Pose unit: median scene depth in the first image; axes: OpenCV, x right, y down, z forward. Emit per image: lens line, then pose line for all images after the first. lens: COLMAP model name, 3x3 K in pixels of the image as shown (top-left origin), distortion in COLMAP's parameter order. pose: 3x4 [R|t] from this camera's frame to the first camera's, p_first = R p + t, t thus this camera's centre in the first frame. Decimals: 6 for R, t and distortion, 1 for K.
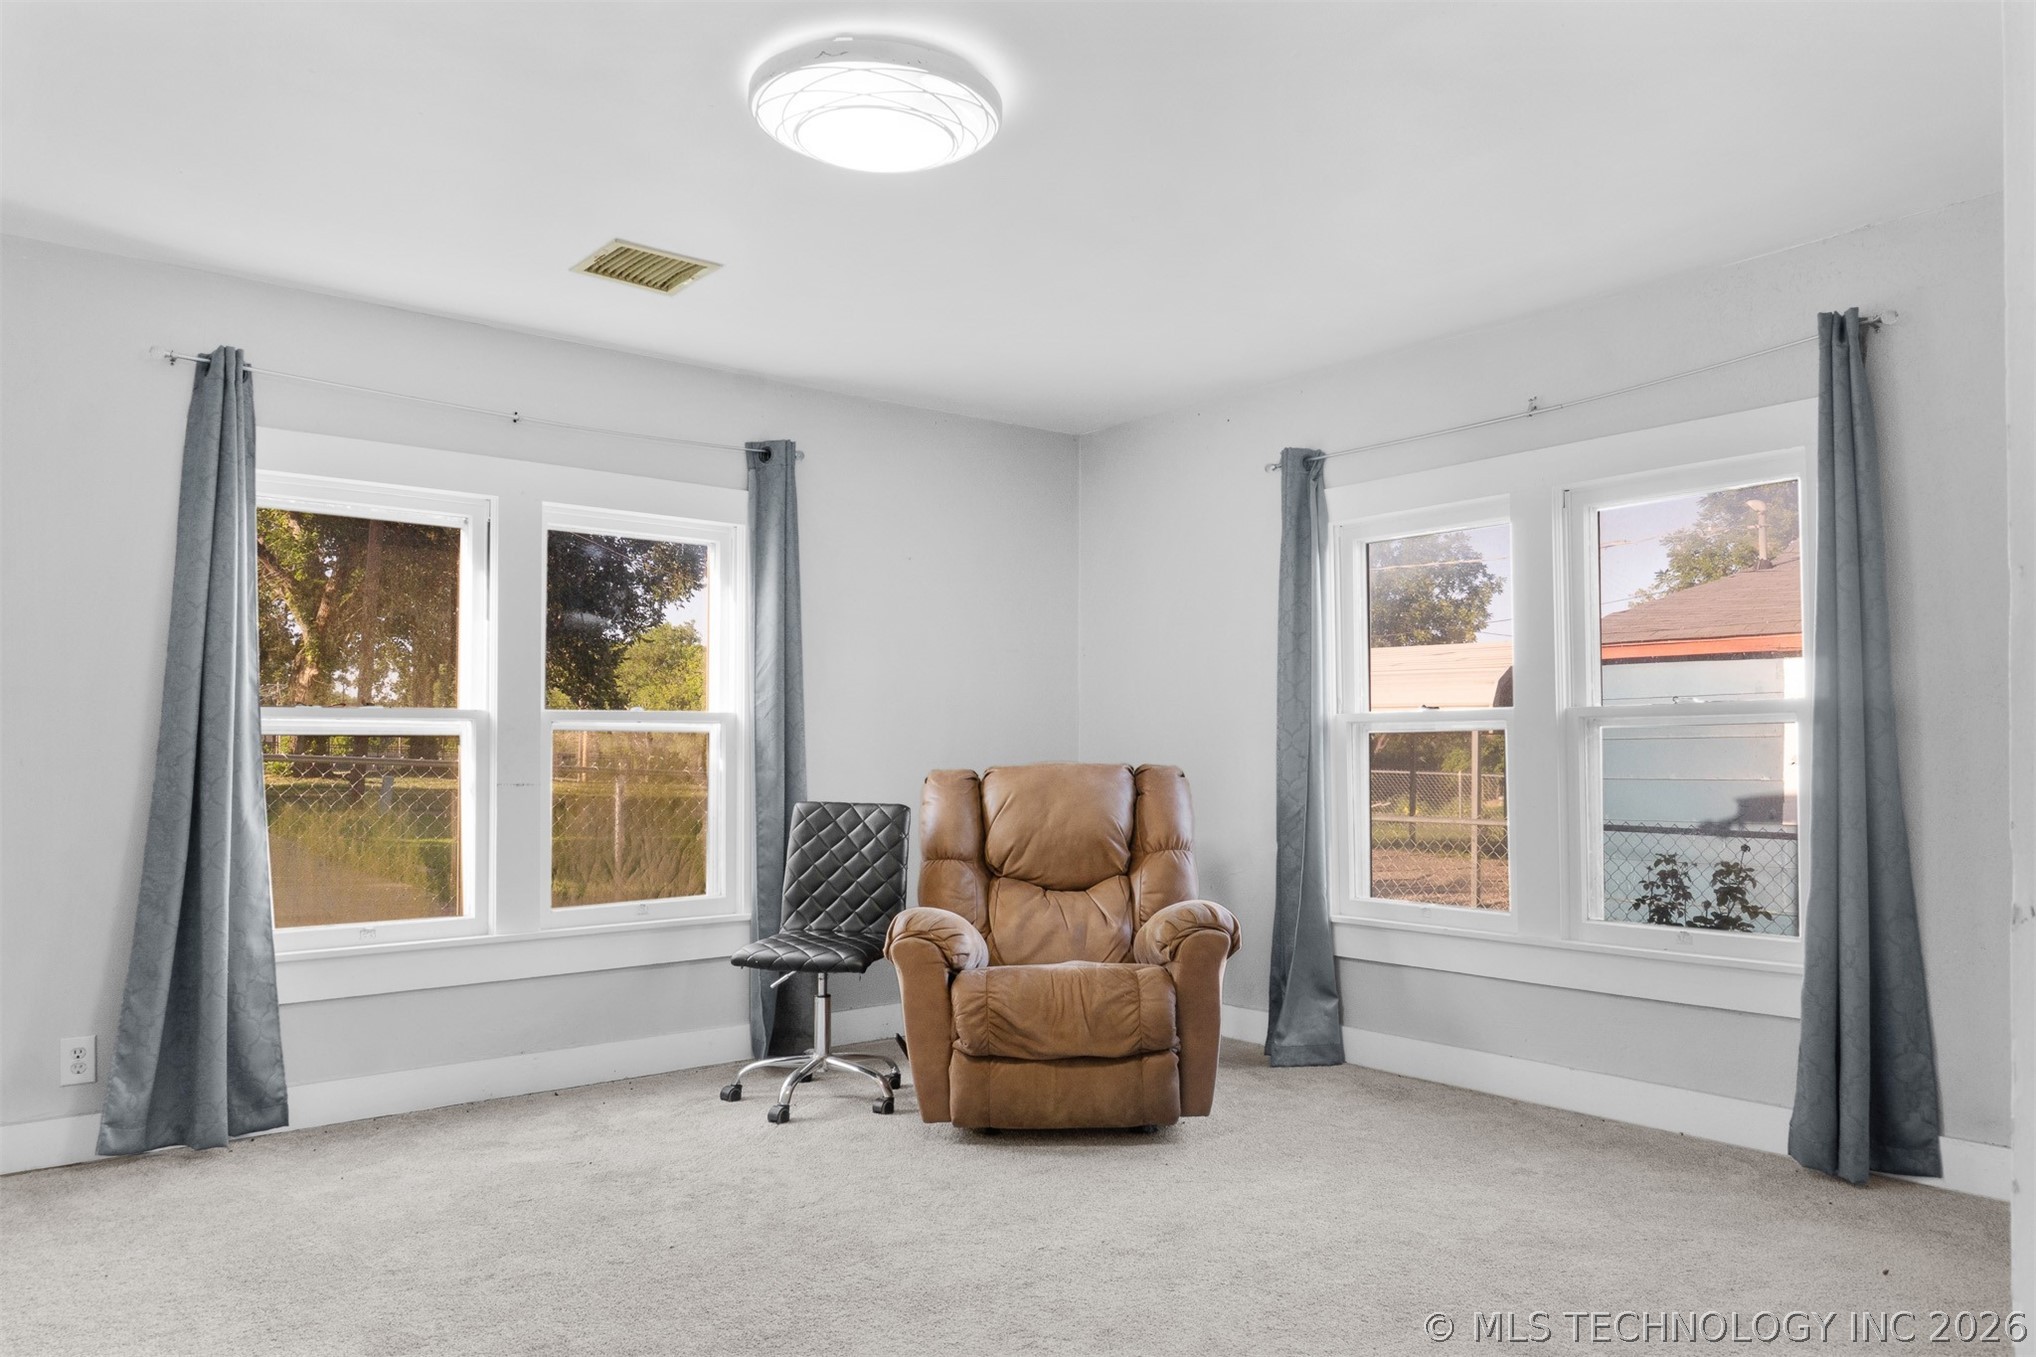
lens RADIAL K [[1396.4, 0, 1018.0], [0, 1396.4, 678.5], [0, 0, 1]] dist [-0.012335, -0.003756]
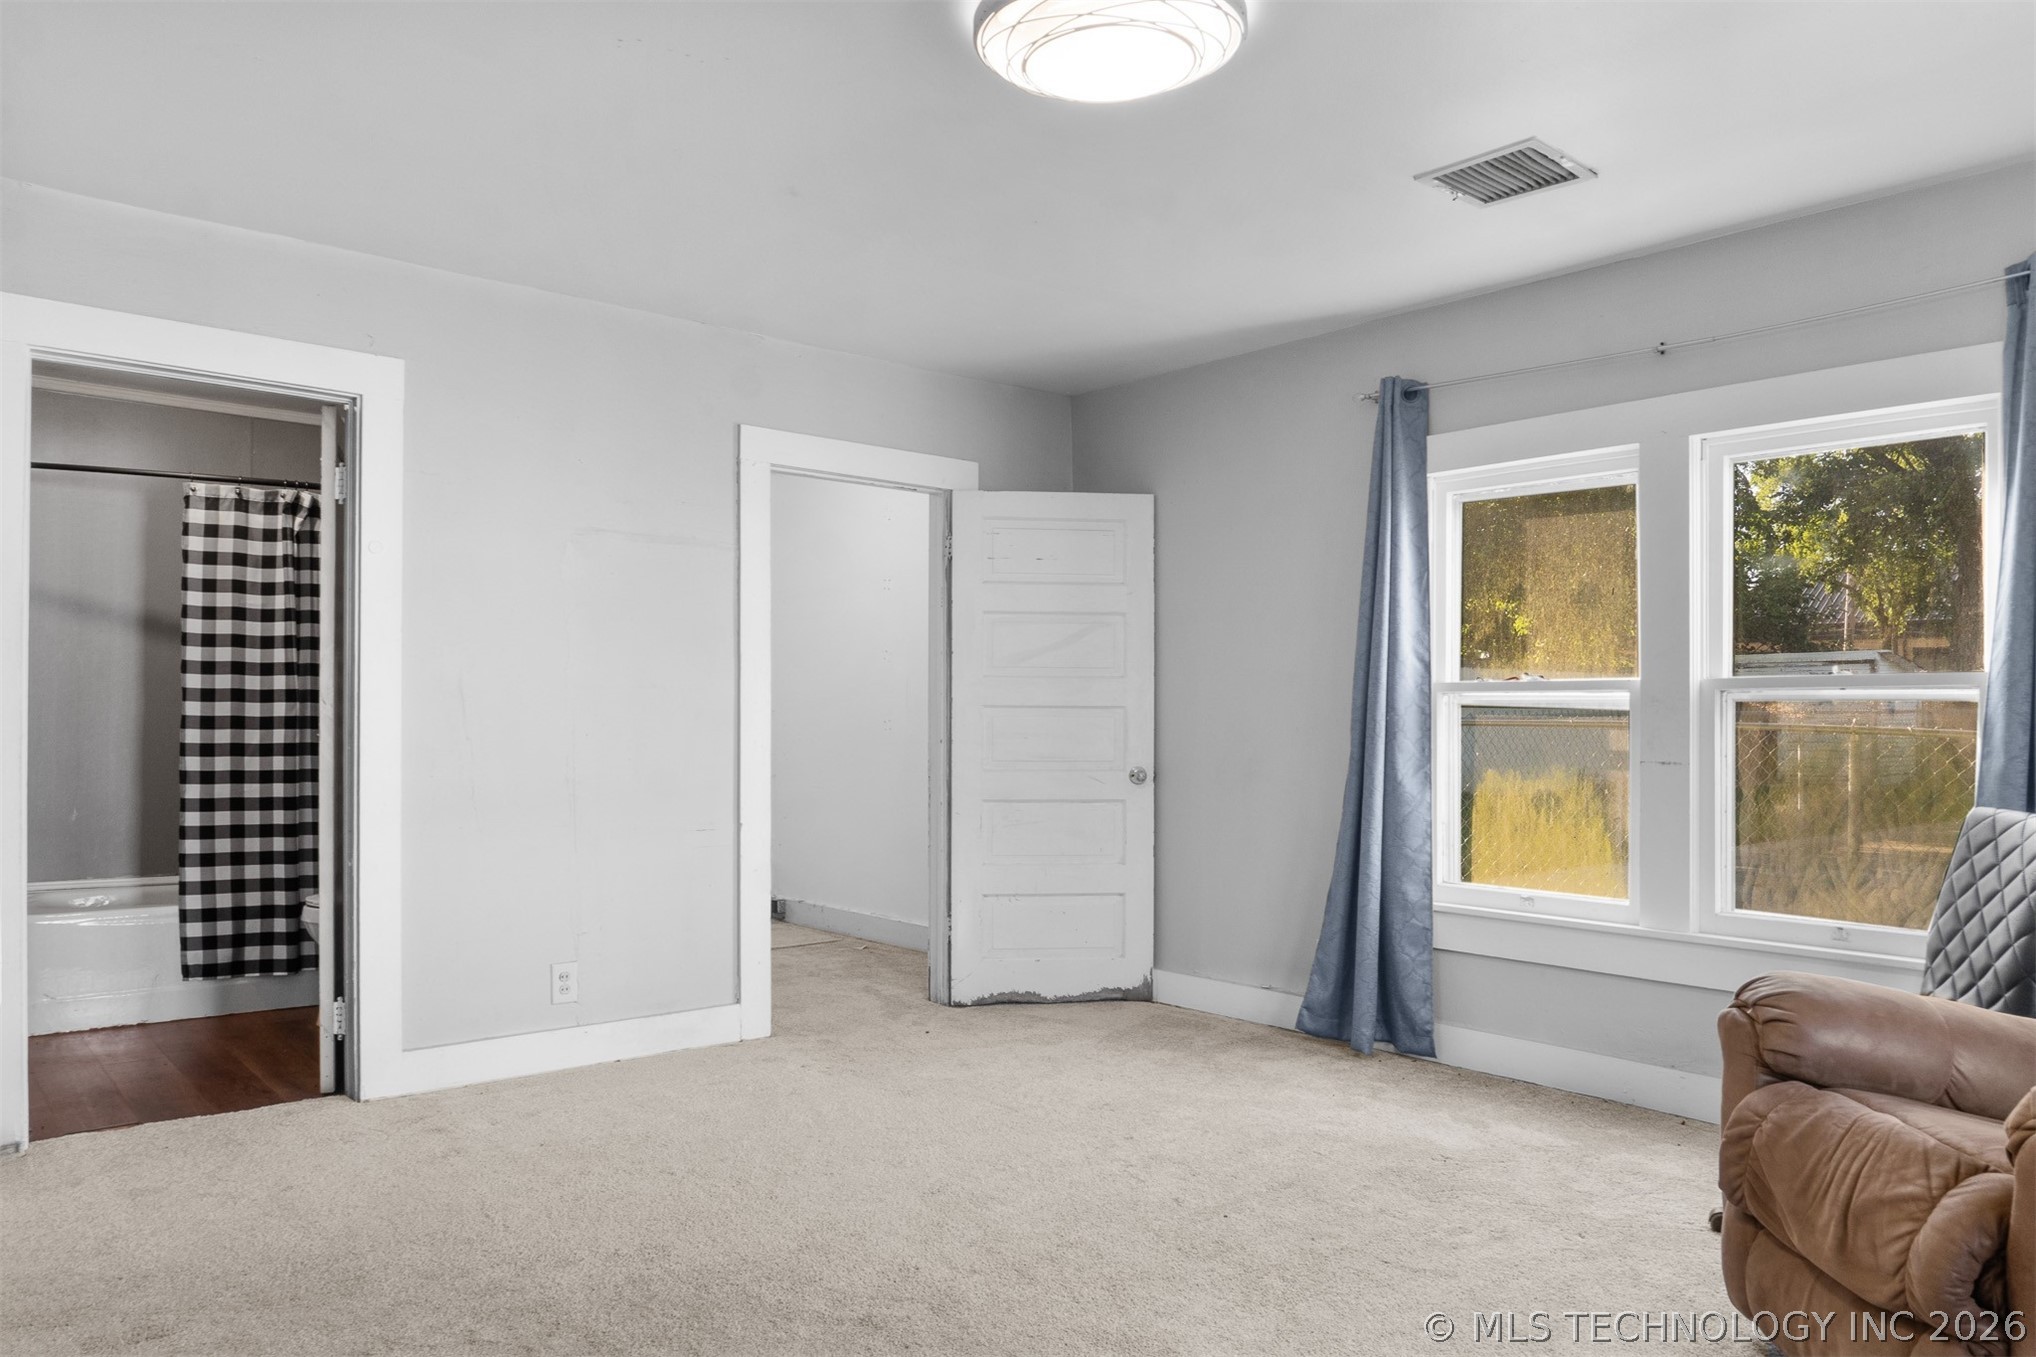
lens RADIAL K [[1396.4, 0, 1018.0], [0, 1396.4, 678.5], [0, 0, 1]] dist [-0.012335, -0.003756]
pose [[0.017991, -0.020369, -0.999631, 0.595328], [0.043830, 0.998847, -0.019564, 0.024692], [0.998877, -0.043462, 0.018863, 0.658630]]
